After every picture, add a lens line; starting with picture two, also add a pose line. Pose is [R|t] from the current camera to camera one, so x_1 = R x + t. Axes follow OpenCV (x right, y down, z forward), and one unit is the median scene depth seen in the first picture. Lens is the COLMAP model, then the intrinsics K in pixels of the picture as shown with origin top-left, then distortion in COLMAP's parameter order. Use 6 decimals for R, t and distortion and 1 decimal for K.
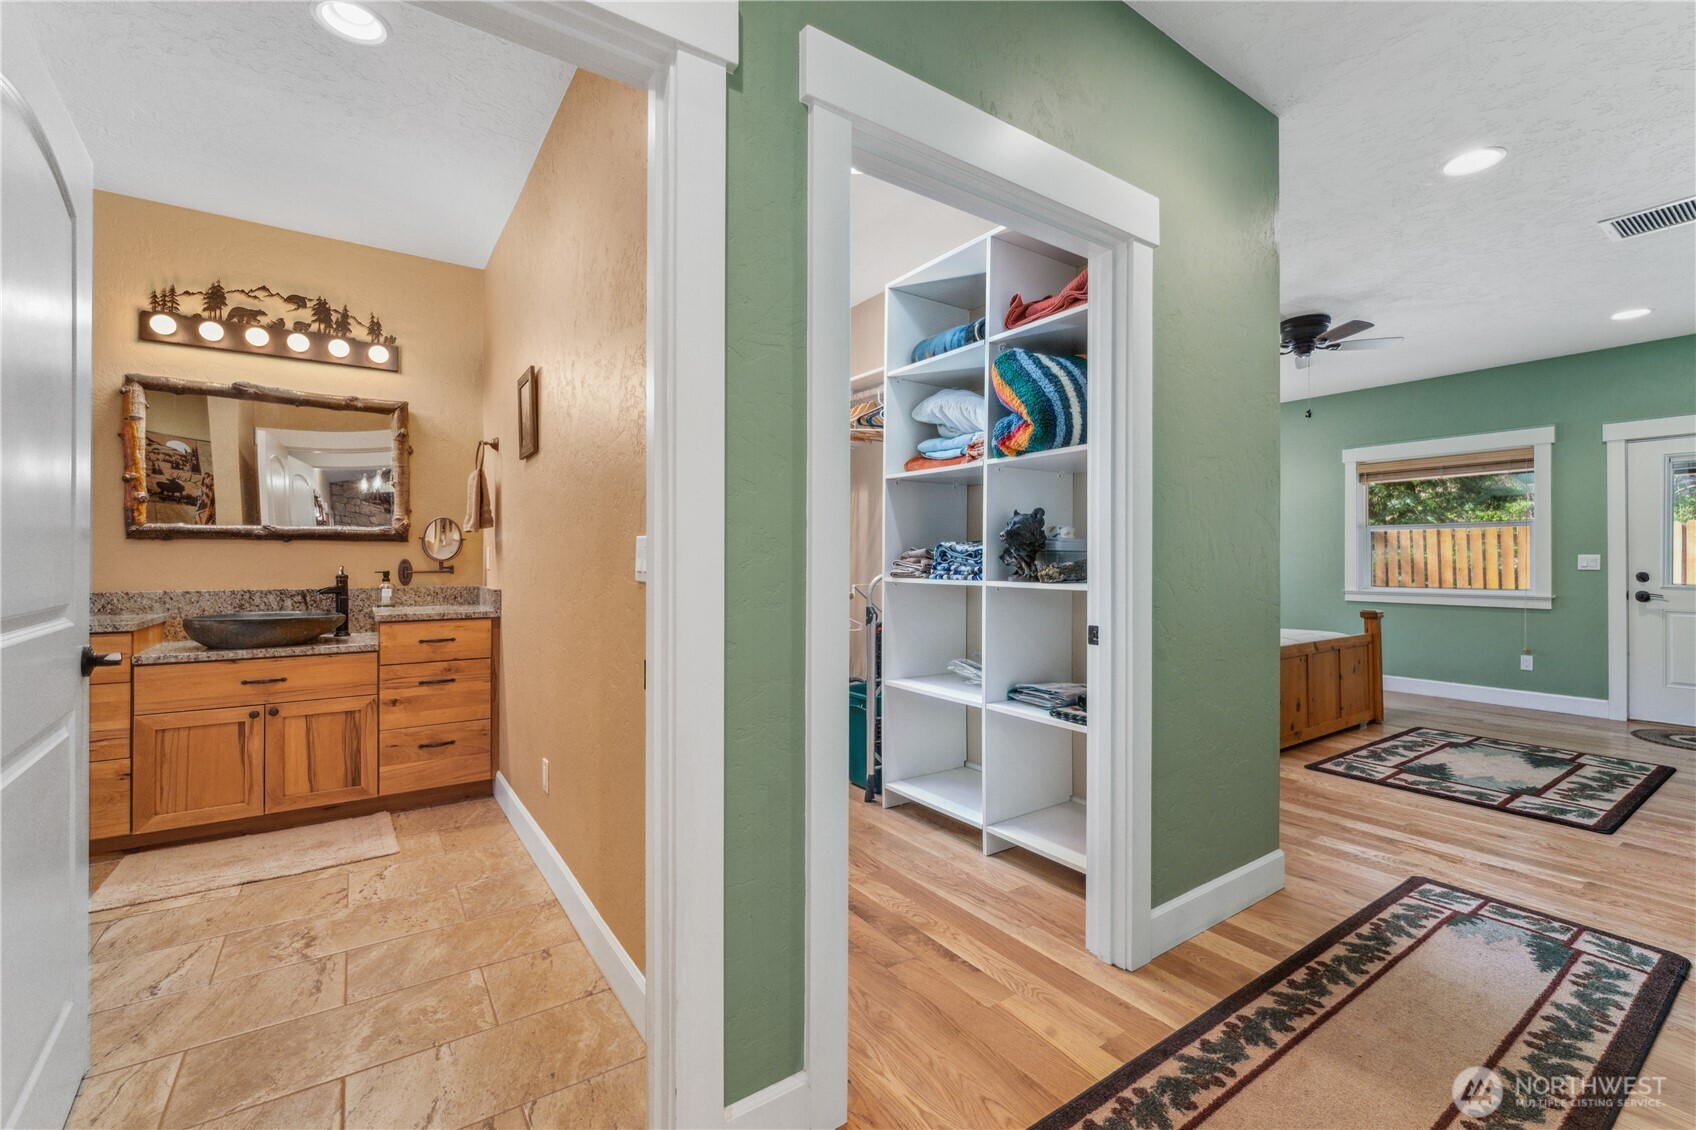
lens RADIAL K [[700.3, 0, 847.4], [0, 700.3, 564.4], [0, 0, 1]] dist [-0.000682, -0.000009]
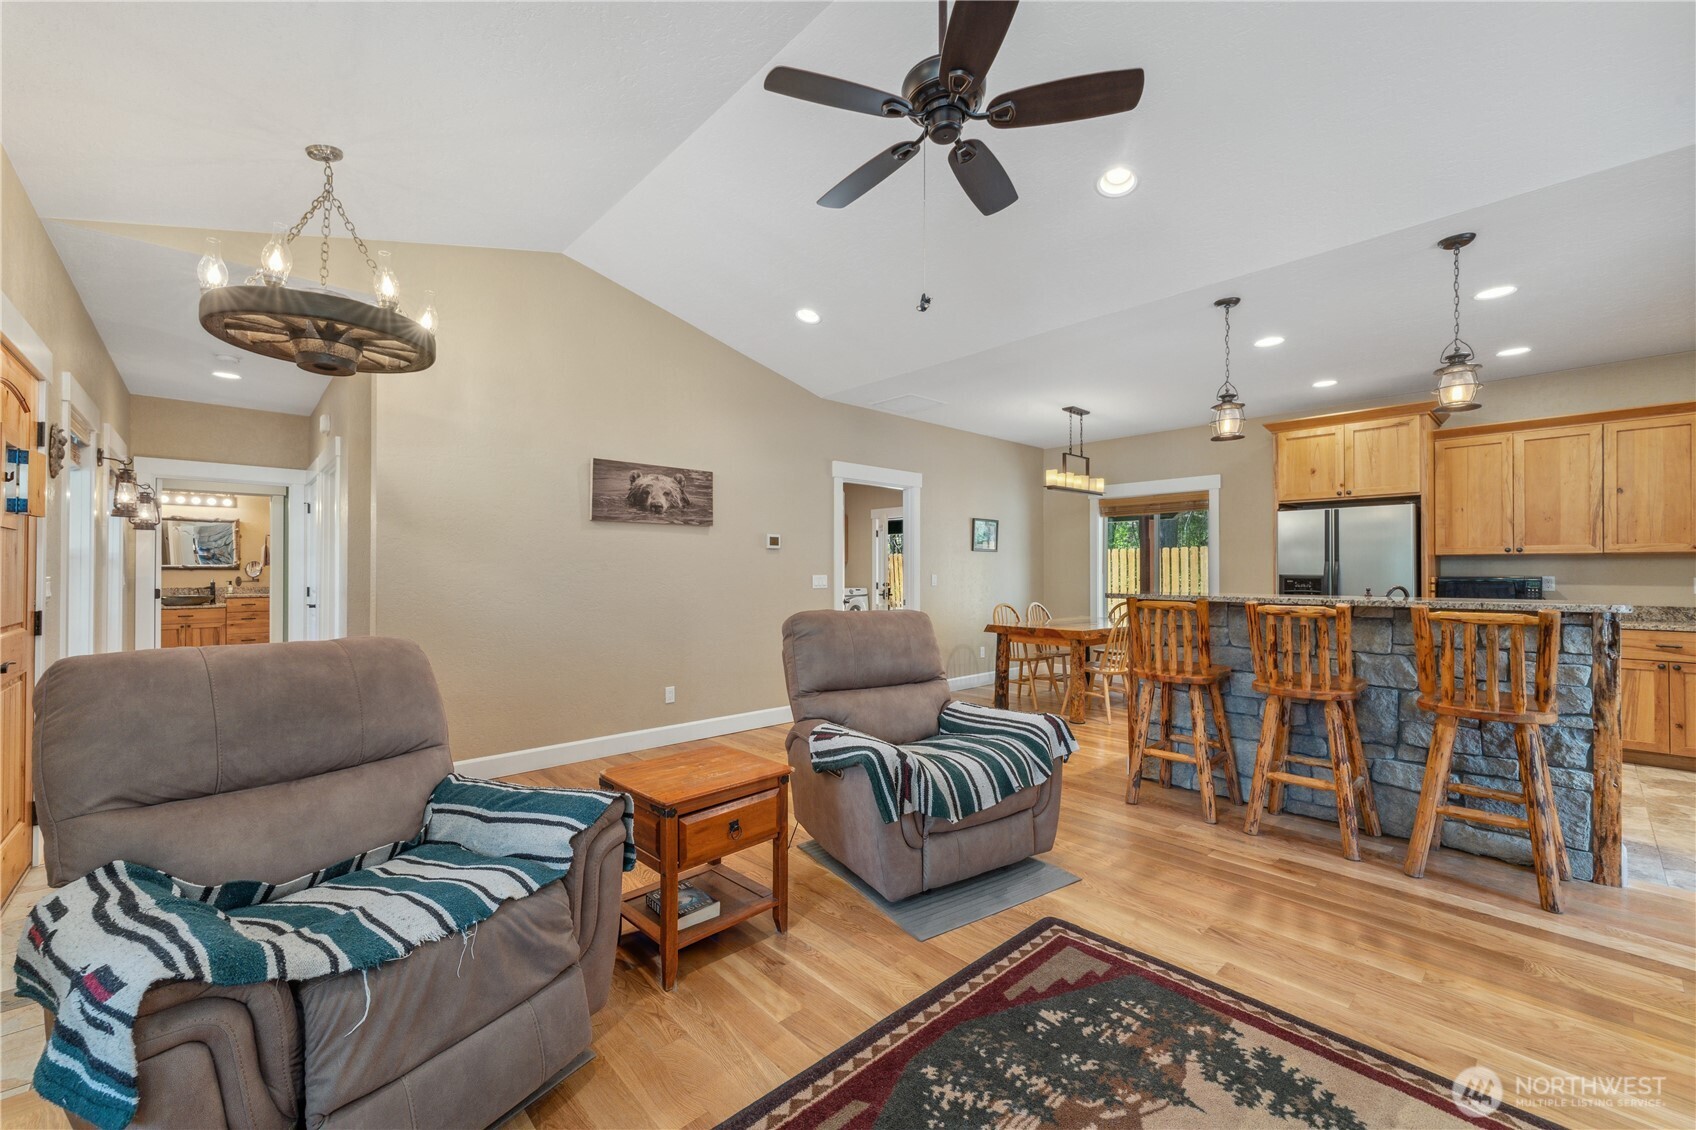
lens RADIAL K [[700.3, 0, 842.2], [0, 700.3, 571.2], [0, 0, 1]] dist [-0.000682, -0.000009]
pose [[0.992136, 0.006179, 0.125016, 1.372406], [-0.004944, 0.999936, -0.010186, -0.012226], [-0.125071, 0.009488, 0.992102, -2.014932]]
